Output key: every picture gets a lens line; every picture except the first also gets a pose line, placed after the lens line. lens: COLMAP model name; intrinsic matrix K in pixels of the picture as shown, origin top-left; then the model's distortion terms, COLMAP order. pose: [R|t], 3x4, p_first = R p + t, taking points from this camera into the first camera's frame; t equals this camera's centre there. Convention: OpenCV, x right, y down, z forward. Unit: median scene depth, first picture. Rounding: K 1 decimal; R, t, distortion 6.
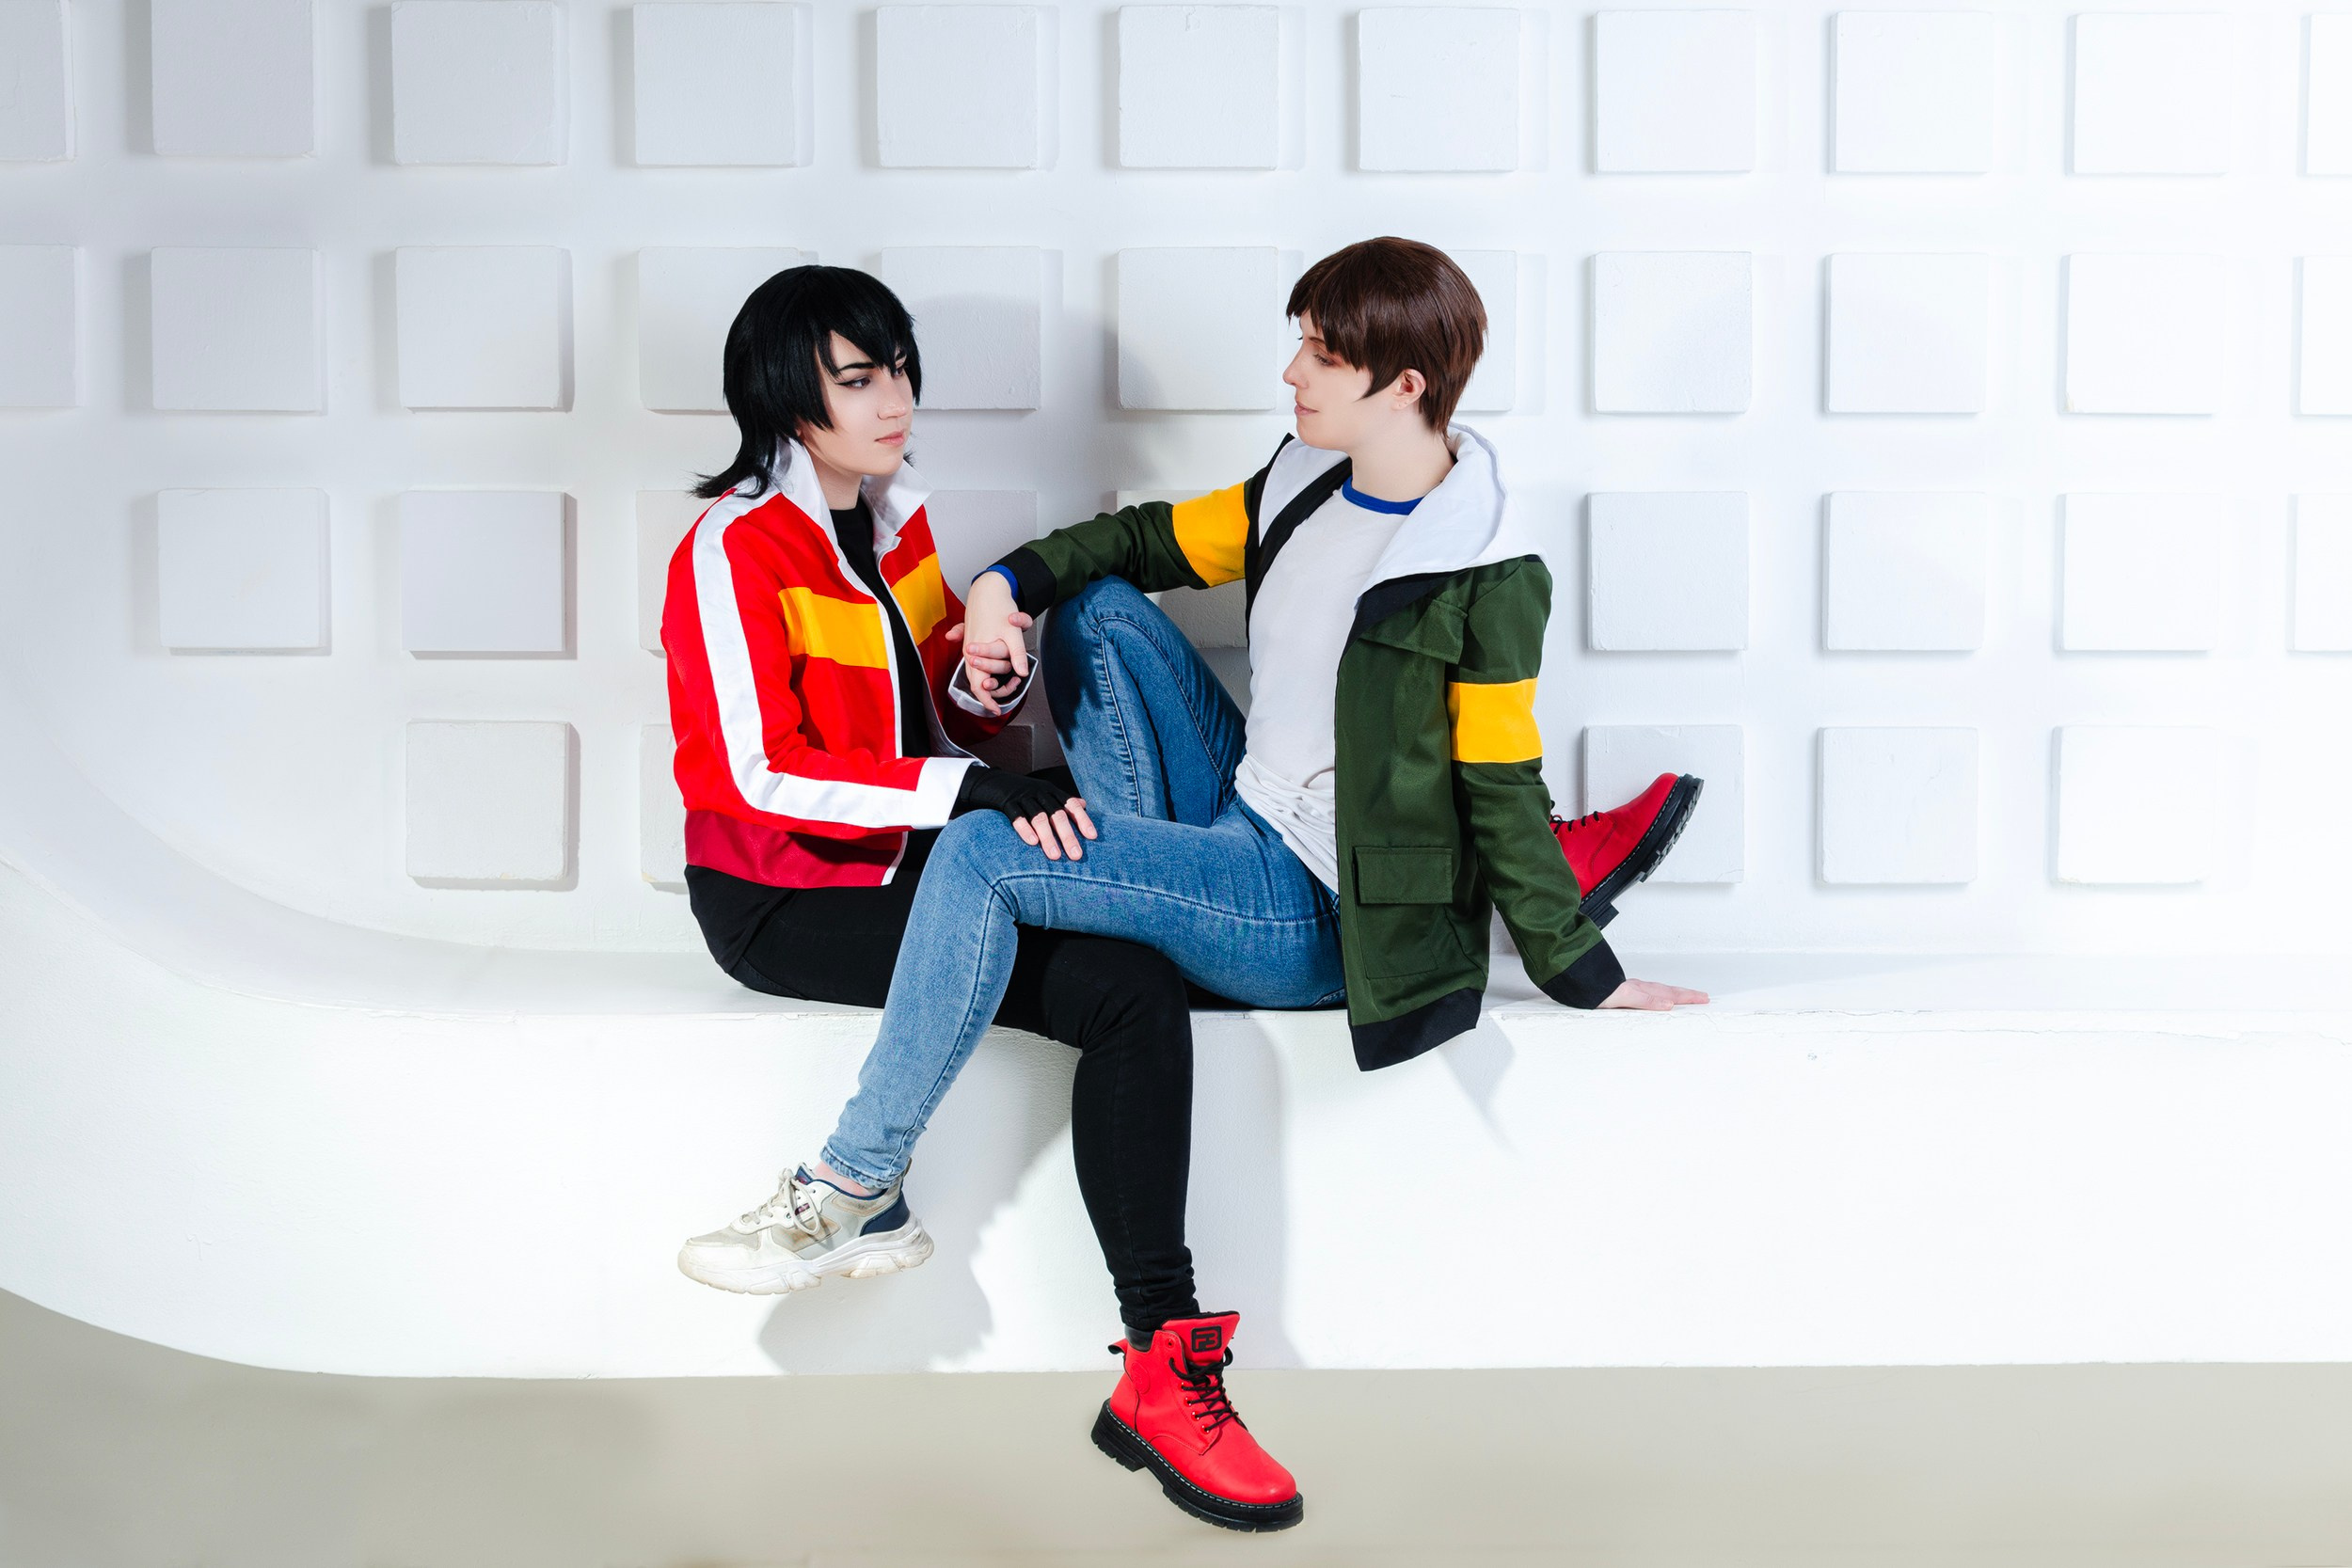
lens RADIAL K [[3388.2, 0, 1176.0], [0, 3388.2, 784.0], [0, 0, 1]] dist [-0.011508, -0.017716]
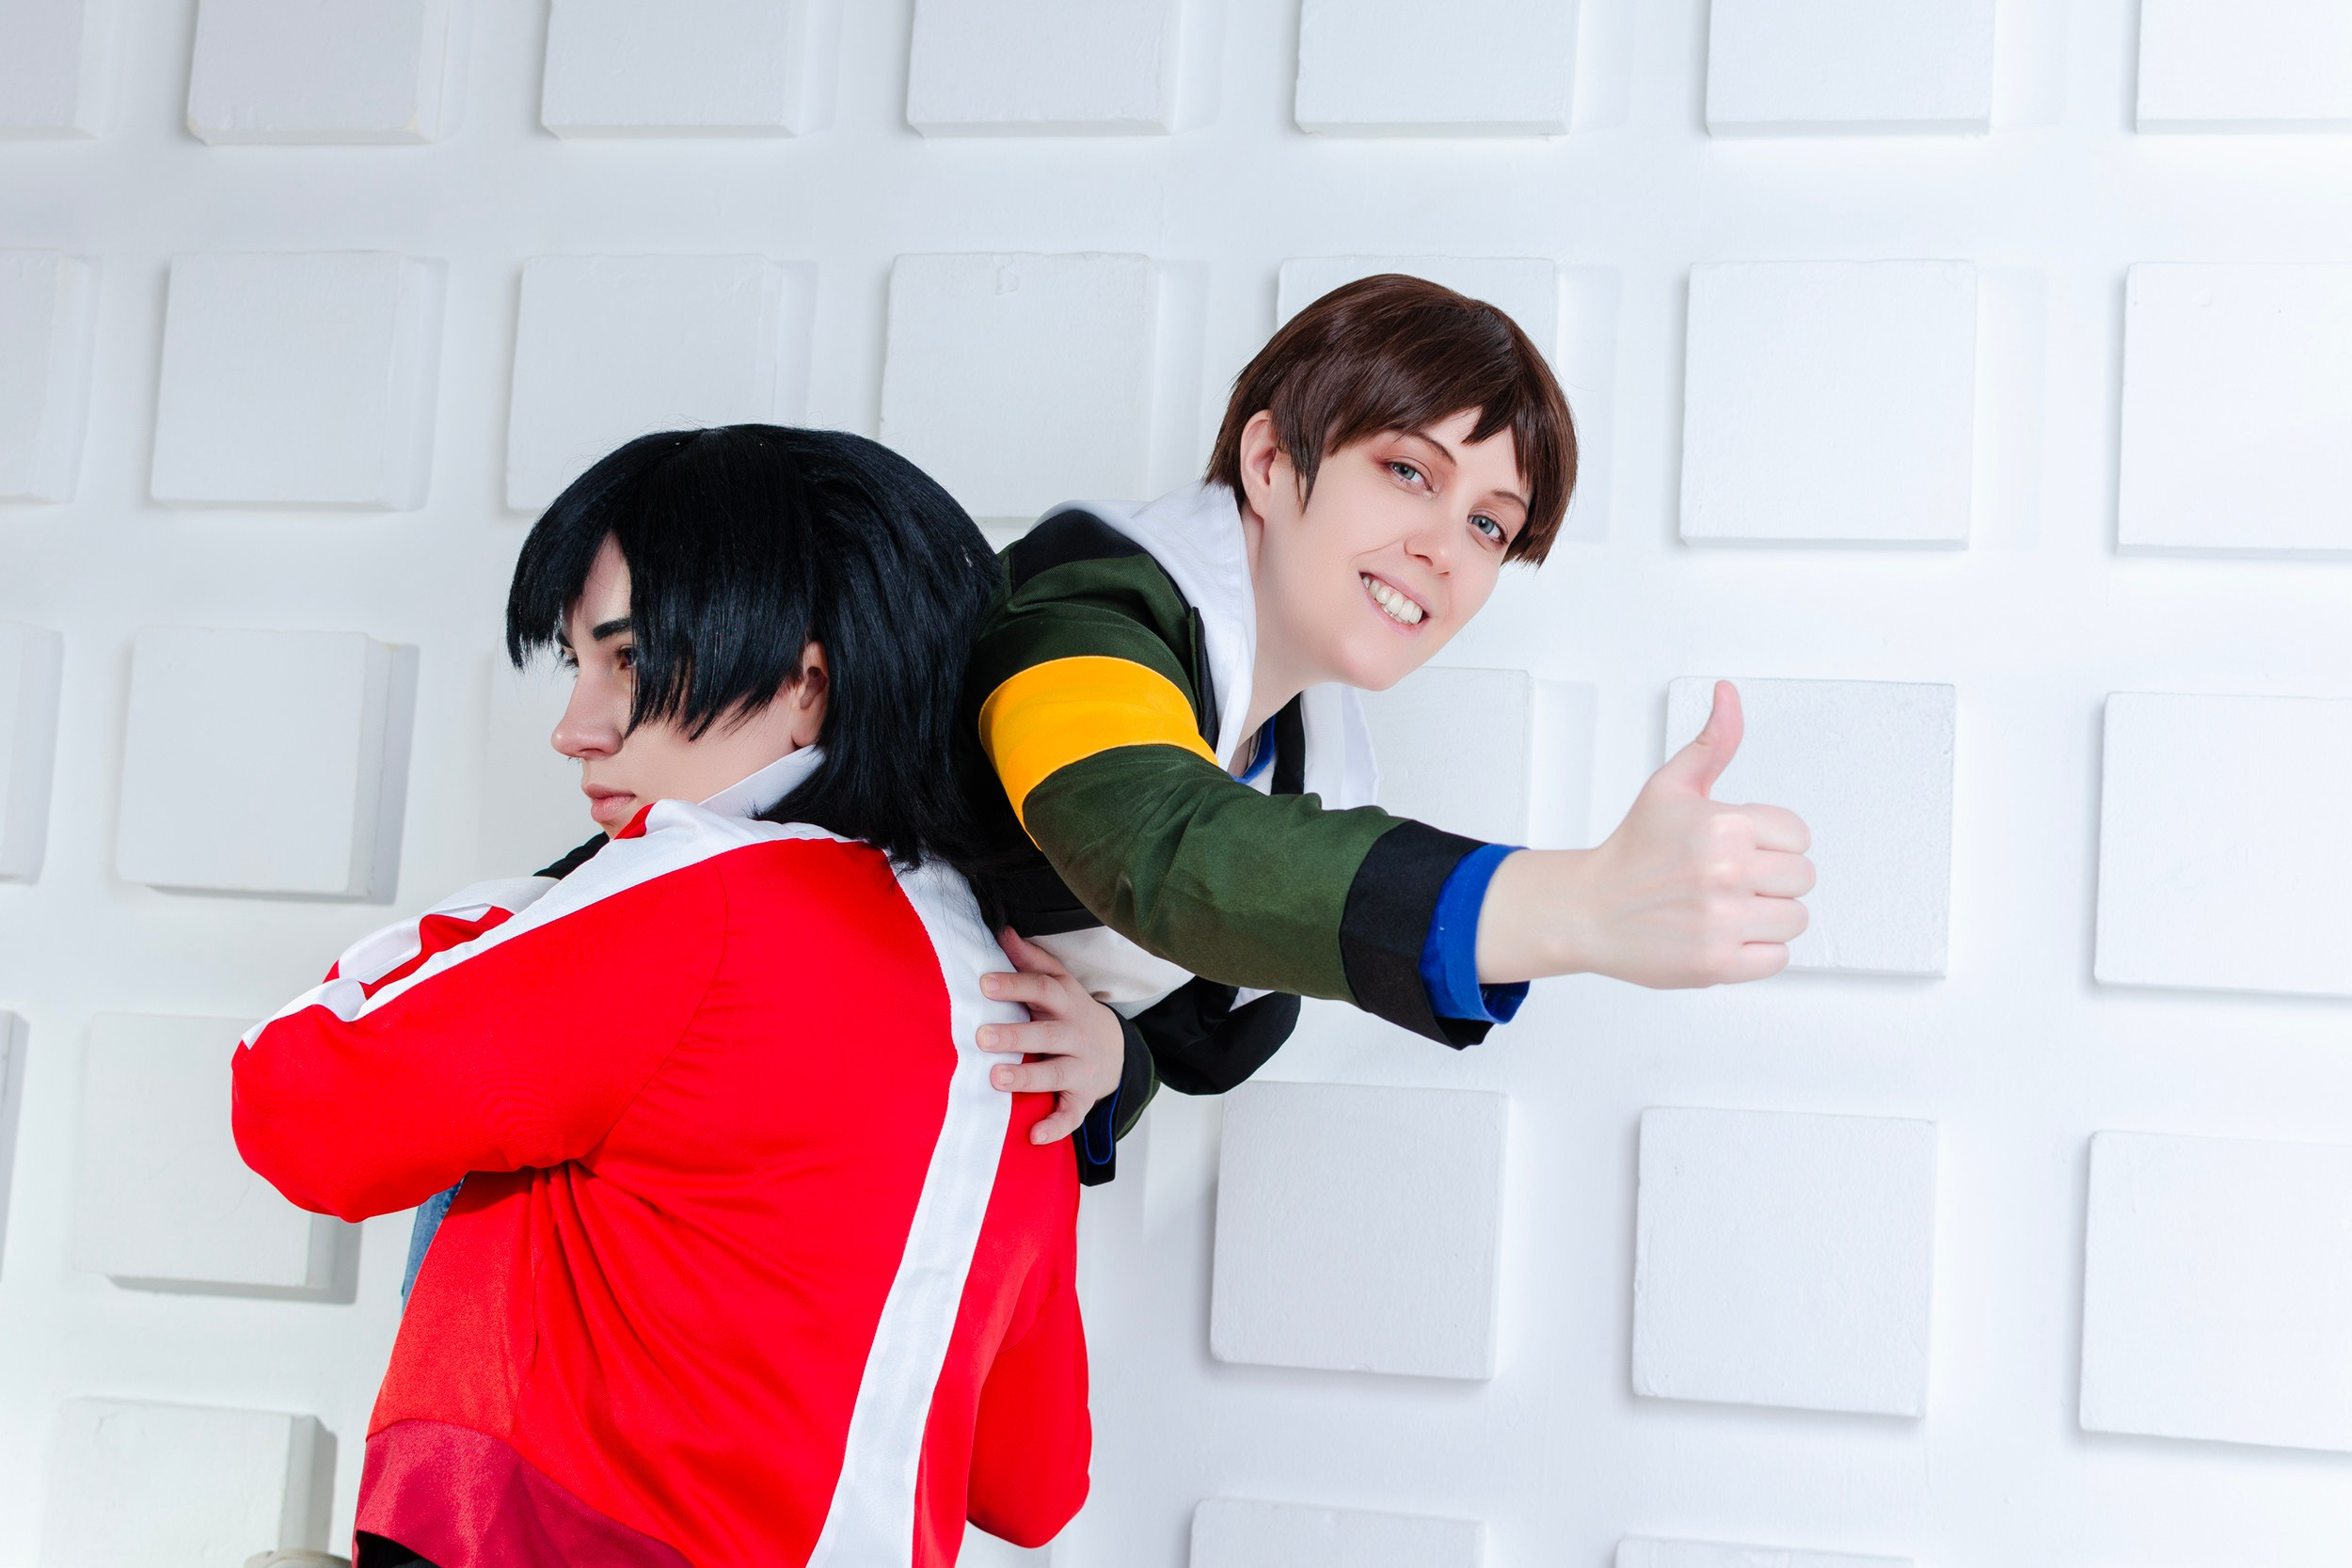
lens RADIAL K [[3388.2, 0, 1176.0], [0, 3388.2, 784.0], [0, 0, 1]] dist [-0.011508, -0.017716]
pose [[0.976032, 0.038545, -0.214188, 0.163854], [-0.083025, 0.975705, -0.202749, -0.019220], [0.201169, 0.215672, 0.955519, 0.450038]]
